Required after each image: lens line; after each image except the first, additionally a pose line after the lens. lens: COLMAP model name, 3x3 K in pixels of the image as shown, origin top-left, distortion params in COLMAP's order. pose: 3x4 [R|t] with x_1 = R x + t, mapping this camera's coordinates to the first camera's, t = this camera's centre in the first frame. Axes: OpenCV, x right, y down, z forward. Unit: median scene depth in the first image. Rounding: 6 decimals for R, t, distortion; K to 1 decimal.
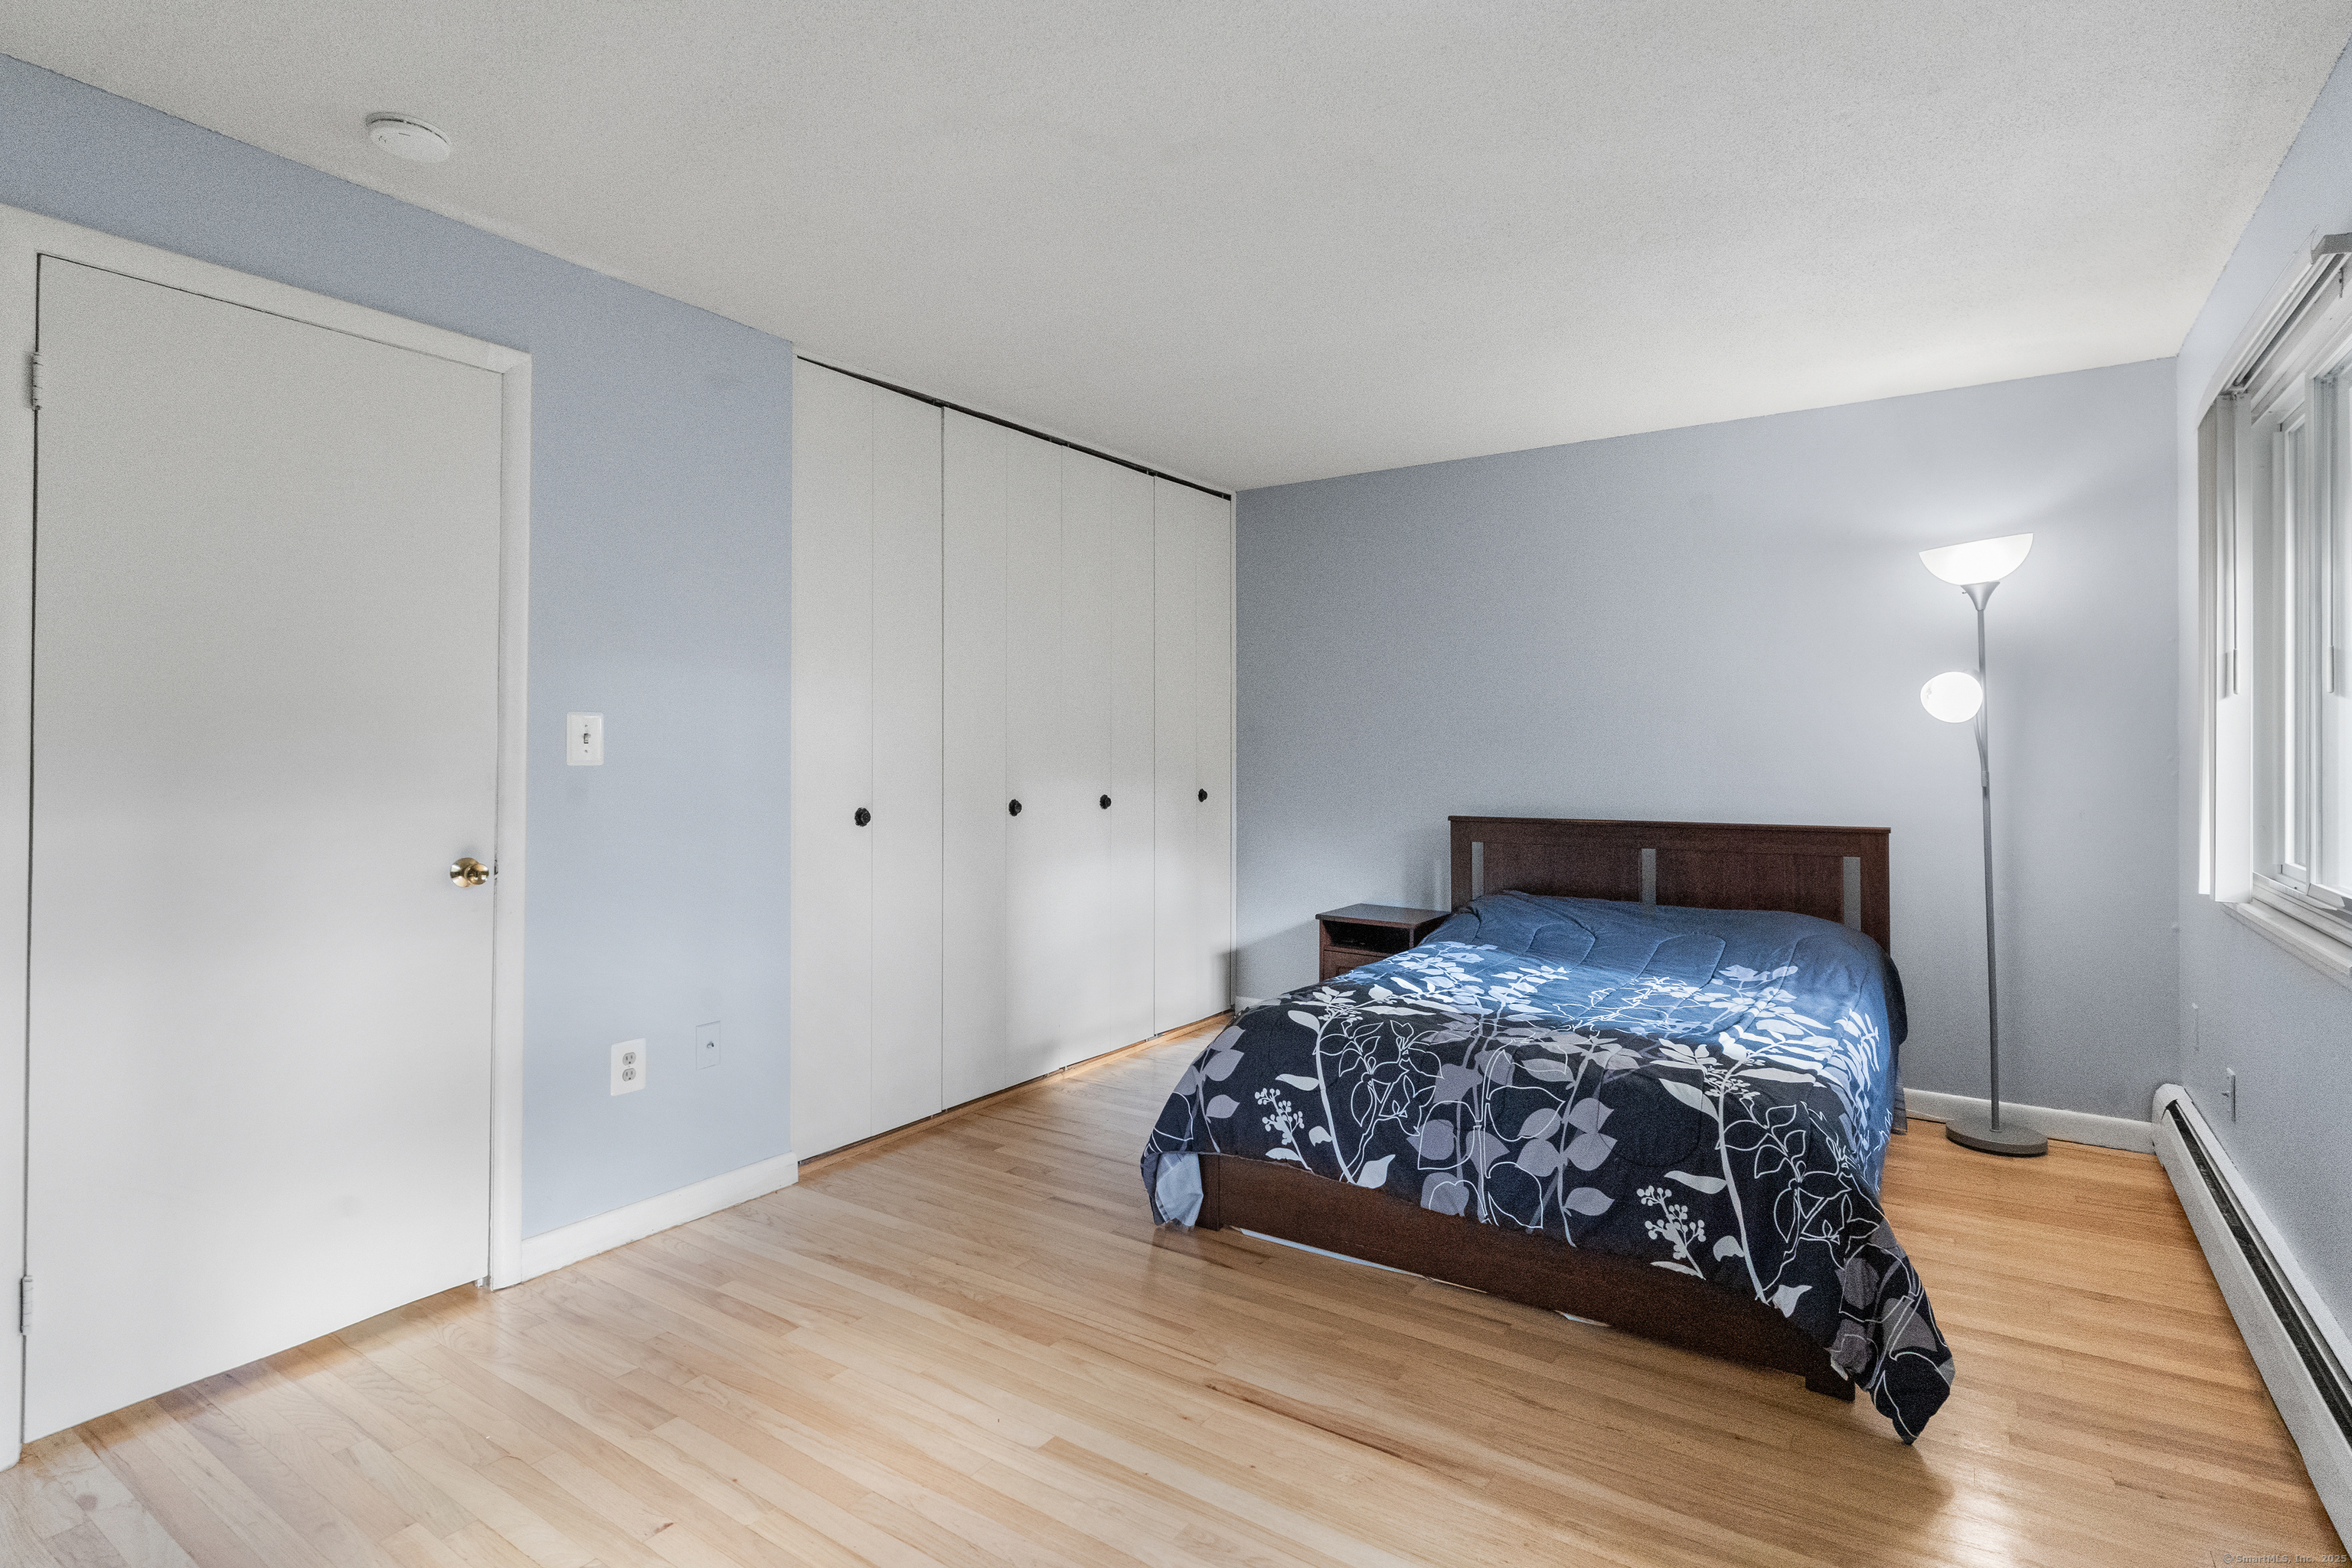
lens RADIAL K [[1152.5, 0, 1188.5], [0, 1152.5, 767.7], [0, 0, 1]] dist [0.005421, -0.001384]
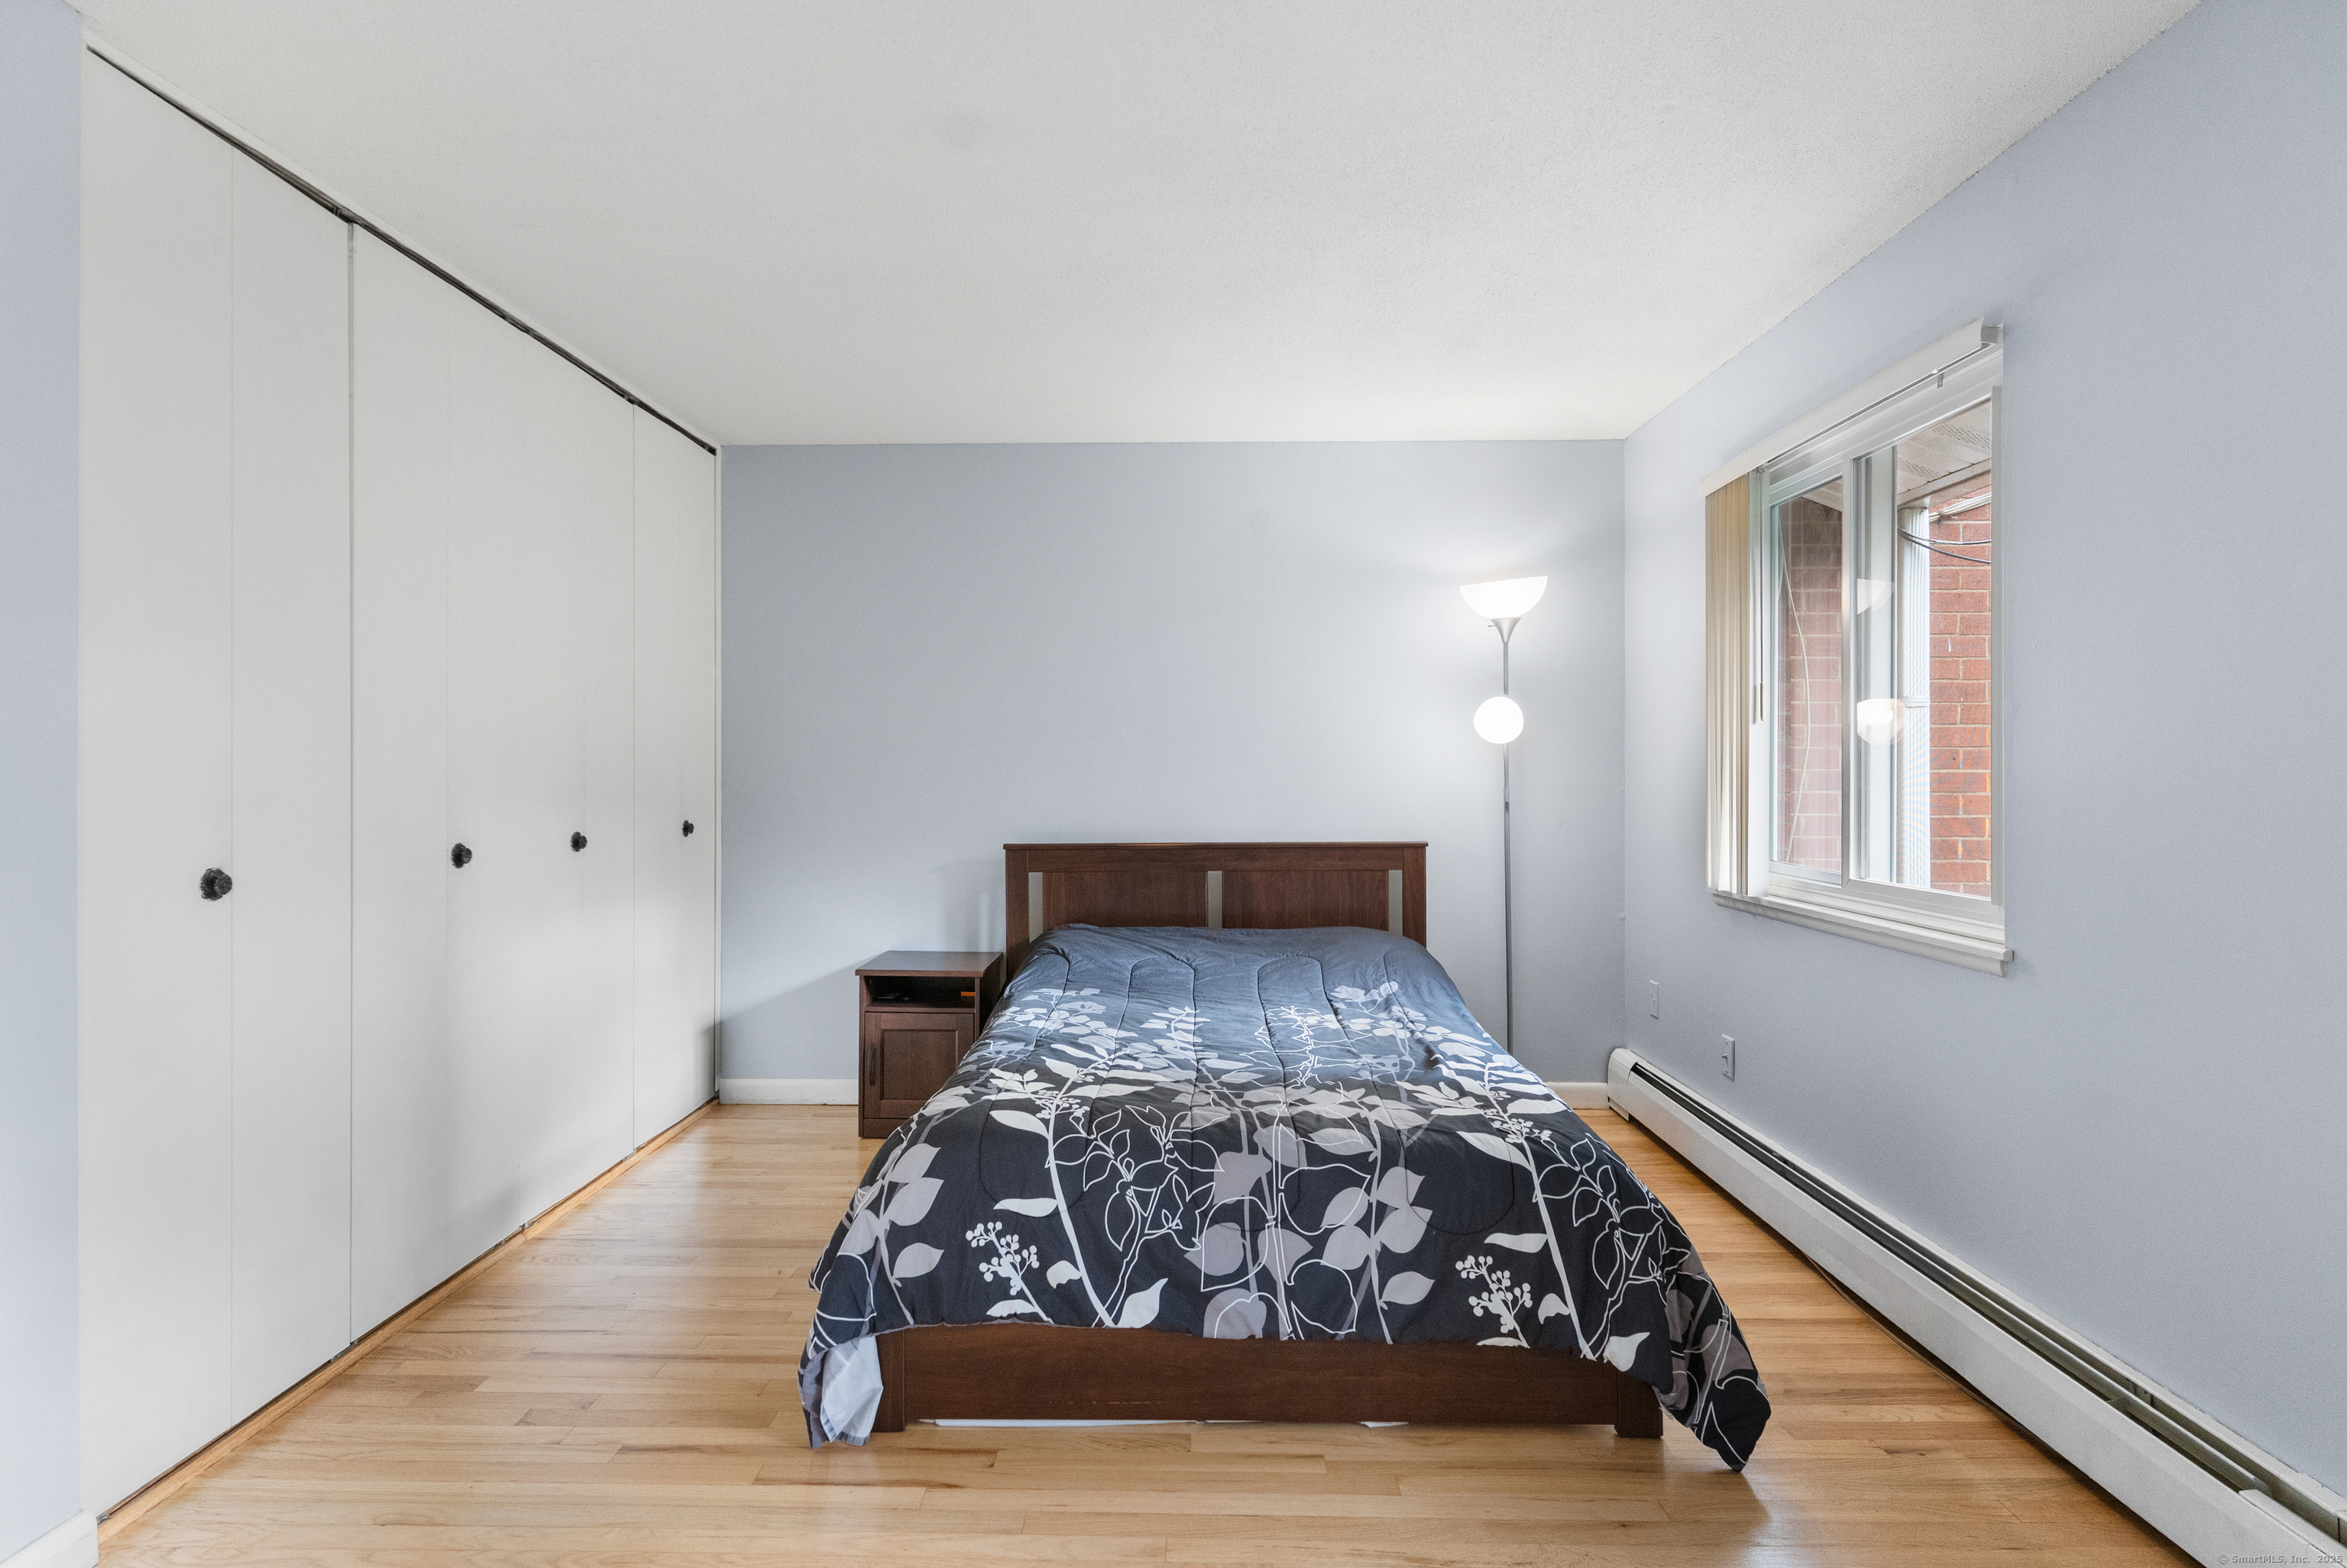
lens RADIAL K [[1149.8, 0, 1163.6], [0, 1149.8, 778.9], [0, 0, 1]] dist [0.005421, -0.001384]
pose [[0.847470, -0.005169, 0.530818, -0.234541], [0.009523, 0.999940, -0.005467, -0.003636], [-0.530758, 0.009689, 0.847468, 0.317547]]
